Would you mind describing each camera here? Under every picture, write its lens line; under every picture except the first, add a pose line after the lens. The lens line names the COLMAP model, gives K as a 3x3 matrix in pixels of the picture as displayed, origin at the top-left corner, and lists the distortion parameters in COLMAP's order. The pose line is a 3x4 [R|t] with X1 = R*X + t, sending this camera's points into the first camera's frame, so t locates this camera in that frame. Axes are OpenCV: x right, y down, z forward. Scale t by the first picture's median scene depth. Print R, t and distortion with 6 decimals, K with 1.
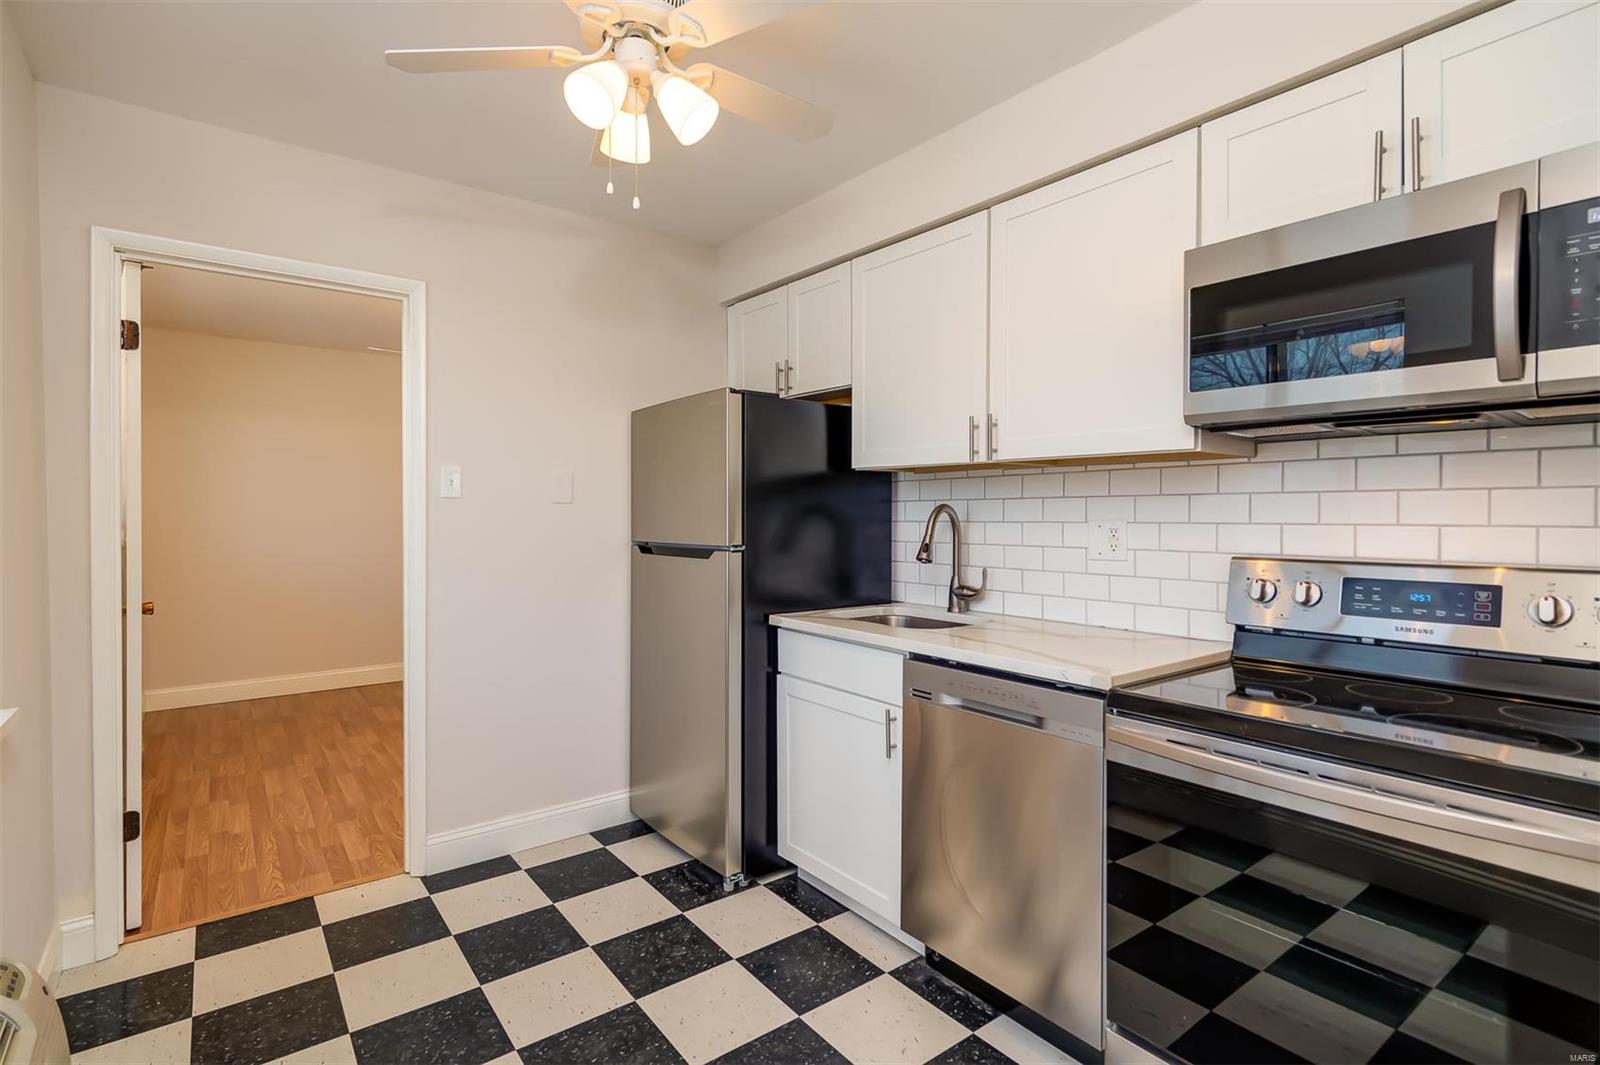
lens RADIAL K [[783.4, 0, 792.8], [0, 783.4, 513.1], [0, 0, 1]] dist [-0.001436, -0.000514]
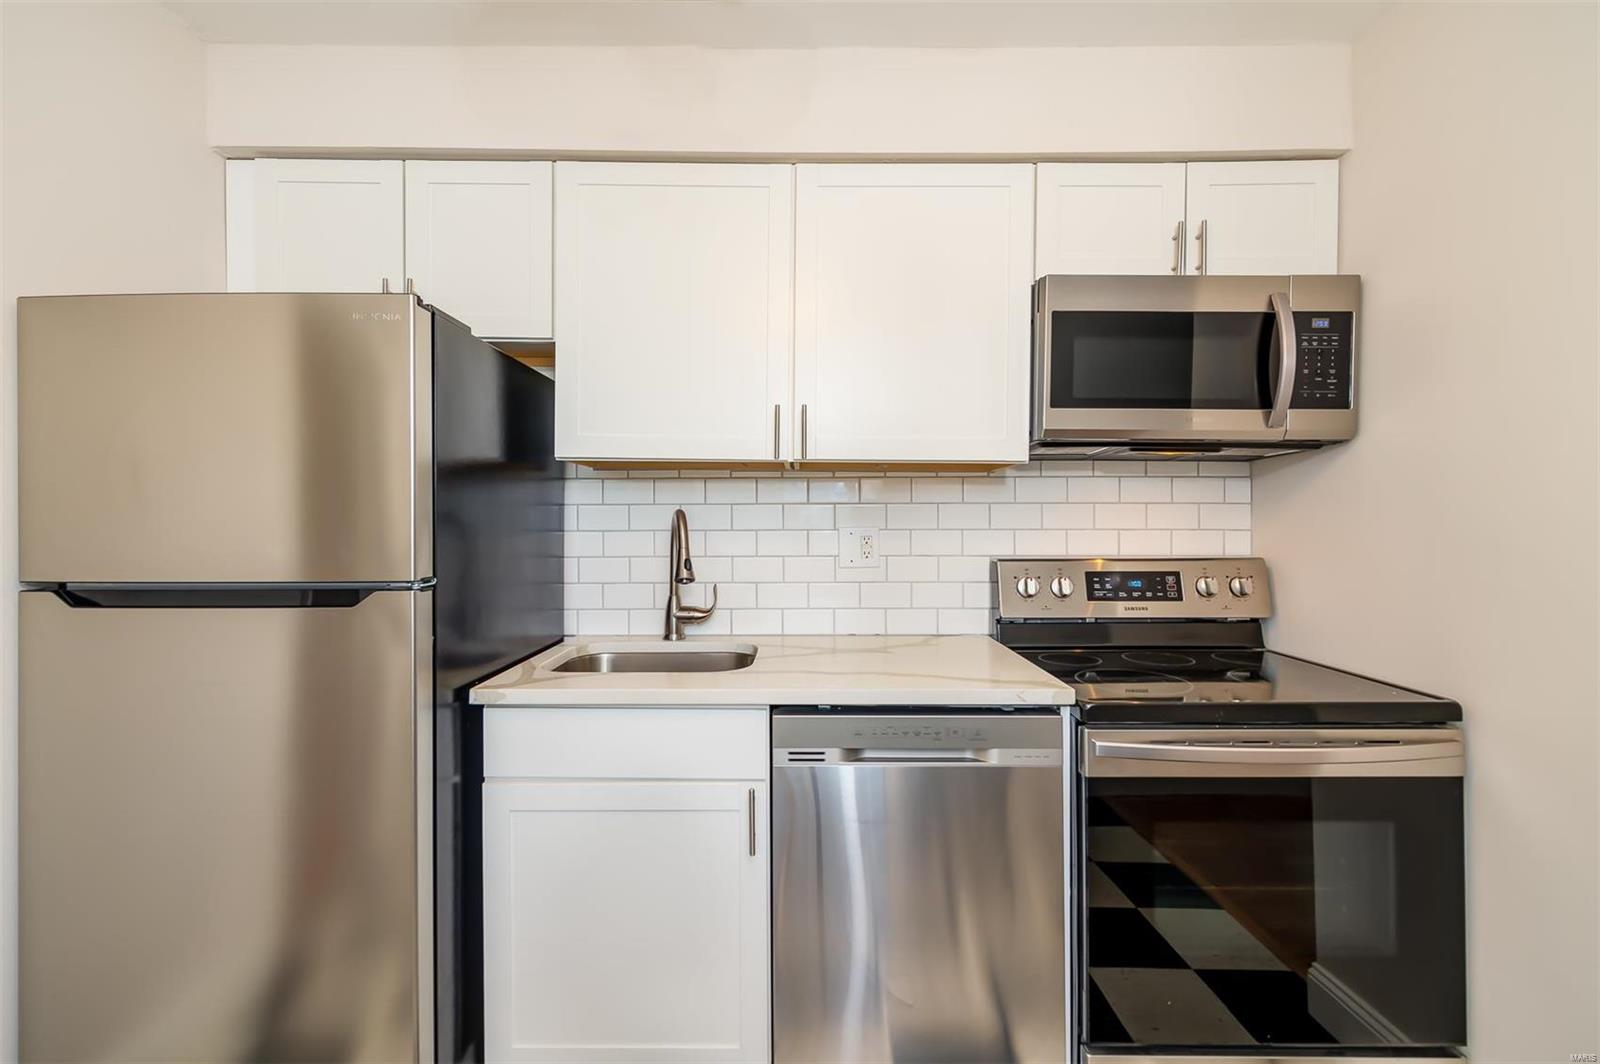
lens RADIAL K [[675.9, 0, 799.8], [0, 675.9, 519.8], [0, 0, 1]] dist [0.001163, -0.000362]
pose [[0.603601, -0.001722, 0.797285, -0.335402], [-0.000838, 0.999996, 0.002794, -0.002914], [-0.797286, -0.002354, 0.603597, 0.550377]]
